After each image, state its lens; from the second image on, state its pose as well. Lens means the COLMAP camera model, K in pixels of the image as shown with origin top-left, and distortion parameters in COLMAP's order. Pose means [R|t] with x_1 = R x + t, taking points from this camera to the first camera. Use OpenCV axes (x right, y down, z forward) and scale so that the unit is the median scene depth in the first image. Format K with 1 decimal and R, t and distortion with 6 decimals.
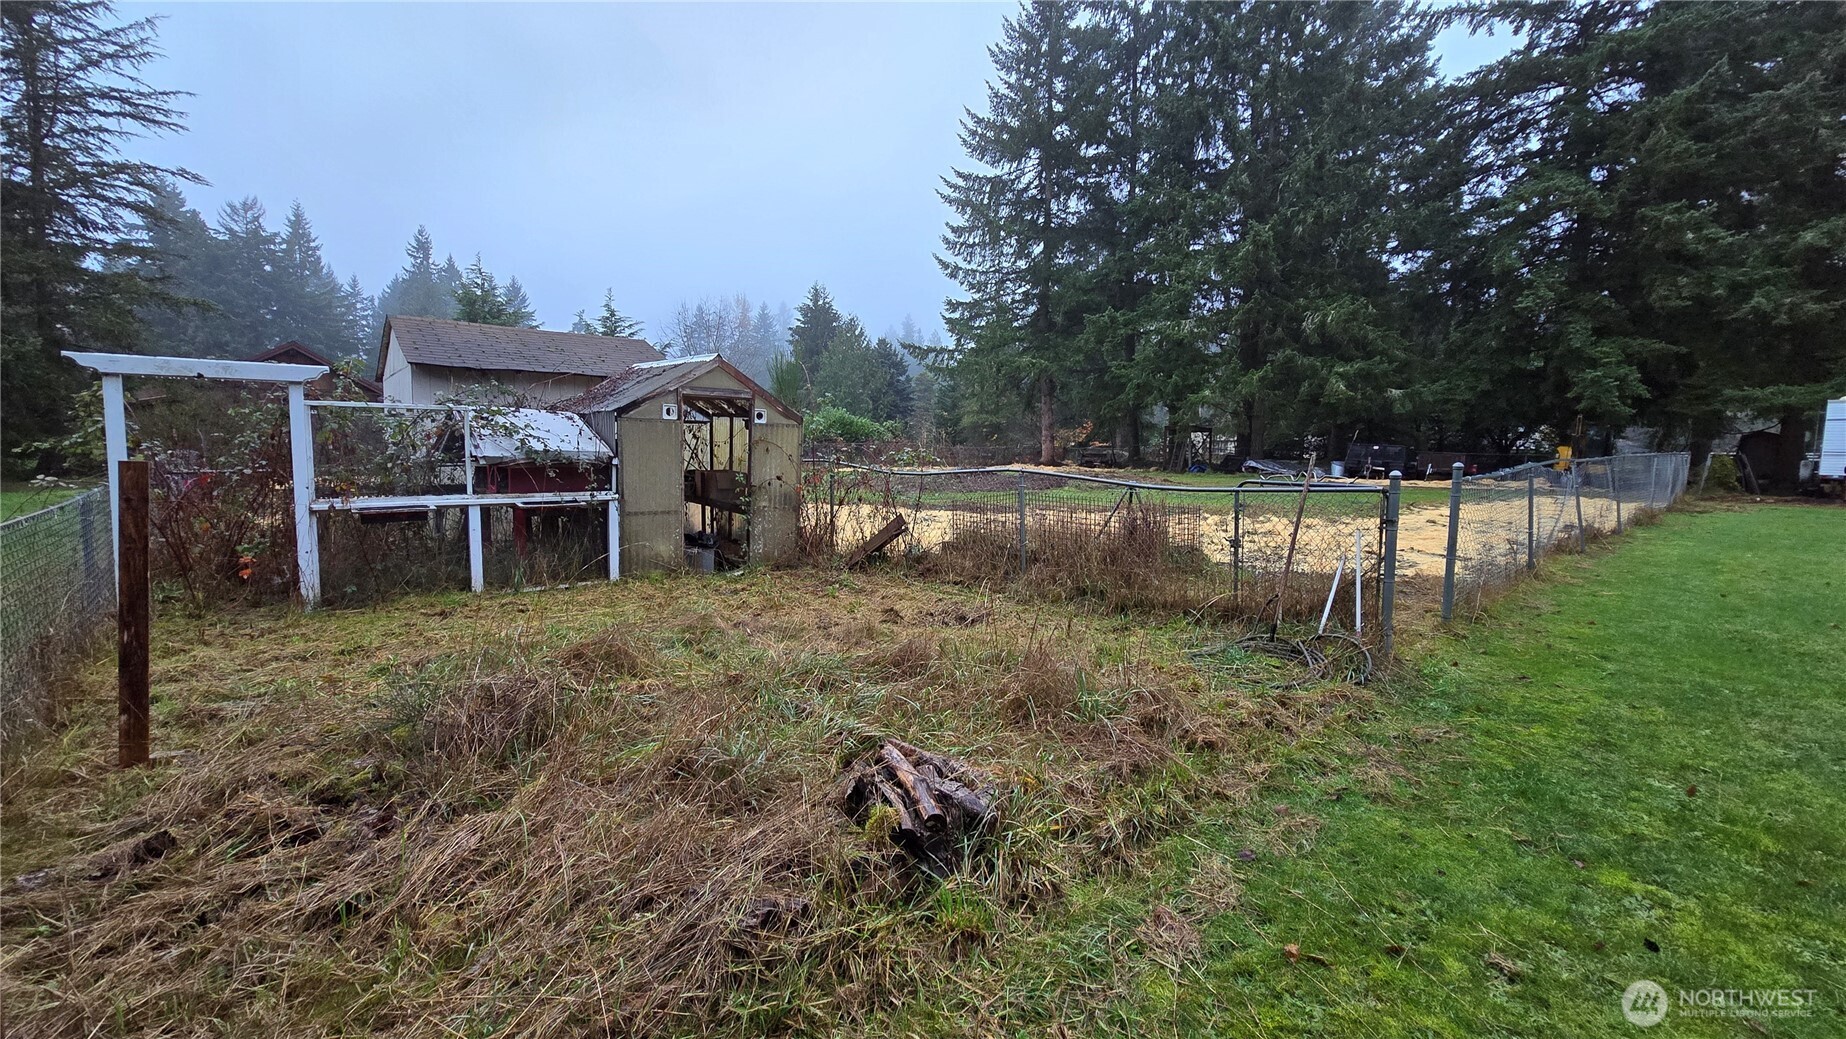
lens RADIAL K [[751.9, 0, 924.4], [0, 751.9, 513.8], [0, 0, 1]] dist [-0.004189, 0.000485]
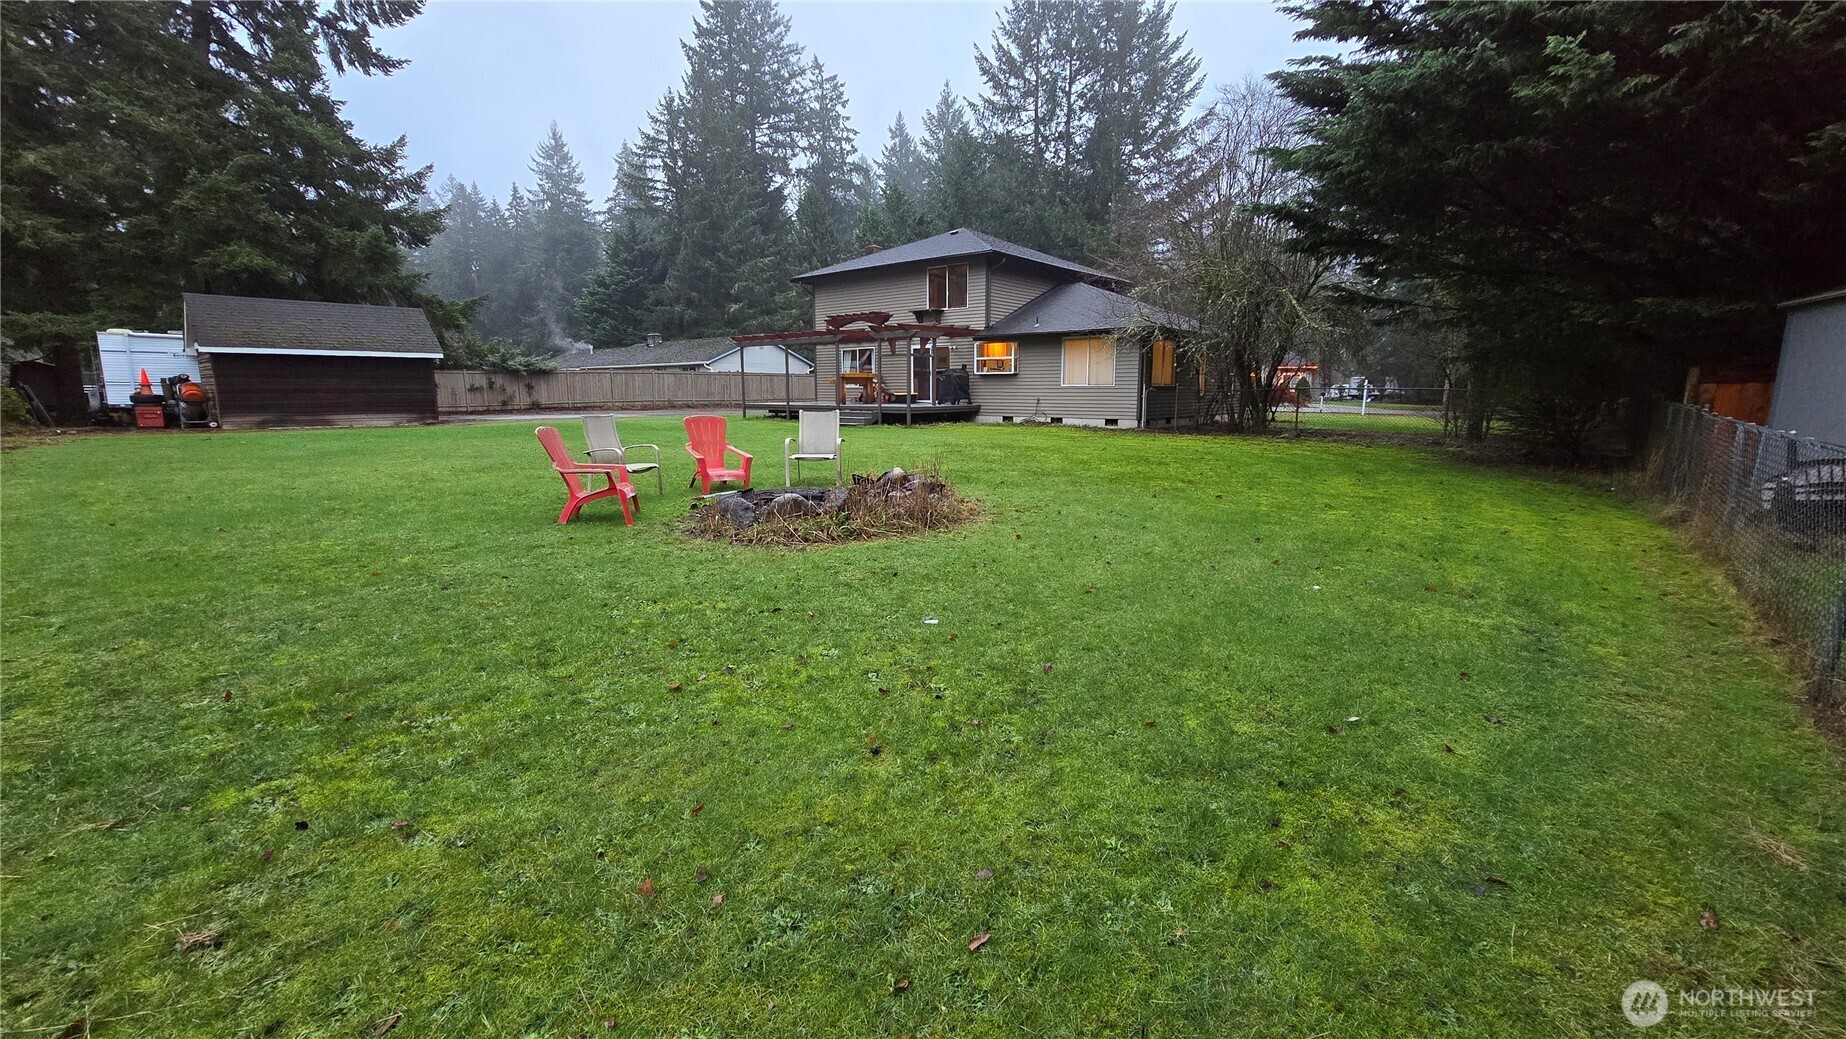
lens RADIAL K [[751.9, 0, 921.6], [0, 751.9, 521.9], [0, 0, 1]] dist [-0.004189, 0.000485]
pose [[-0.149429, -0.178608, 0.972507, -0.093359], [0.084765, 0.977615, 0.192571, 0.014104], [-0.985132, 0.111210, -0.130944, 0.157433]]
